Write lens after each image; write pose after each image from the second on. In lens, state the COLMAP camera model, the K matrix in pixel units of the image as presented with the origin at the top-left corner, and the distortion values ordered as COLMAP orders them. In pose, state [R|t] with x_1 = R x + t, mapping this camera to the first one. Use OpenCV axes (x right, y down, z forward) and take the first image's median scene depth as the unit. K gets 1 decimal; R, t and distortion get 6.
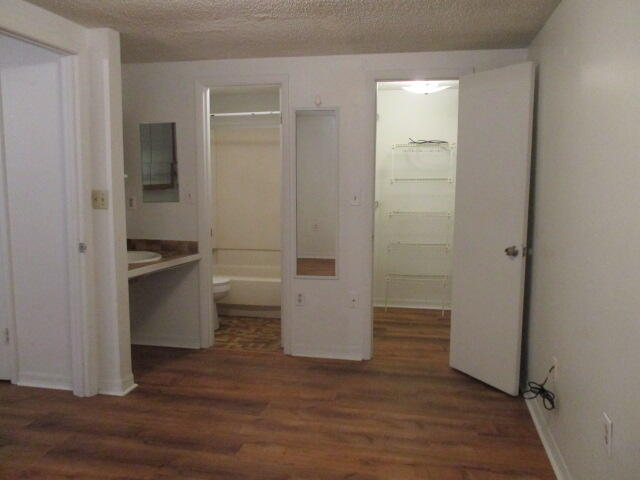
lens RADIAL K [[535.4, 0, 332.4], [0, 535.4, 231.5], [0, 0, 1]] dist [-0.006695, 0.001327]
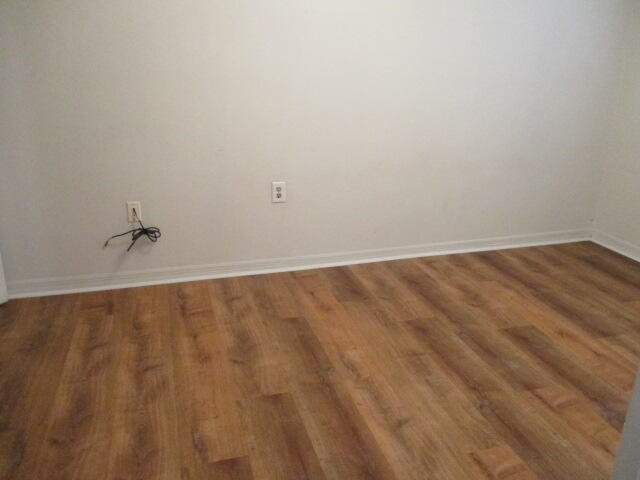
lens RADIAL K [[535.4, 0, 332.4], [0, 535.4, 231.5], [0, 0, 1]] dist [-0.006695, 0.001327]
pose [[-0.504009, -0.292907, 0.812515, -0.651982], [0.054644, 0.928040, 0.368450, -0.085692], [-0.861968, 0.230101, -0.451735, 1.054849]]
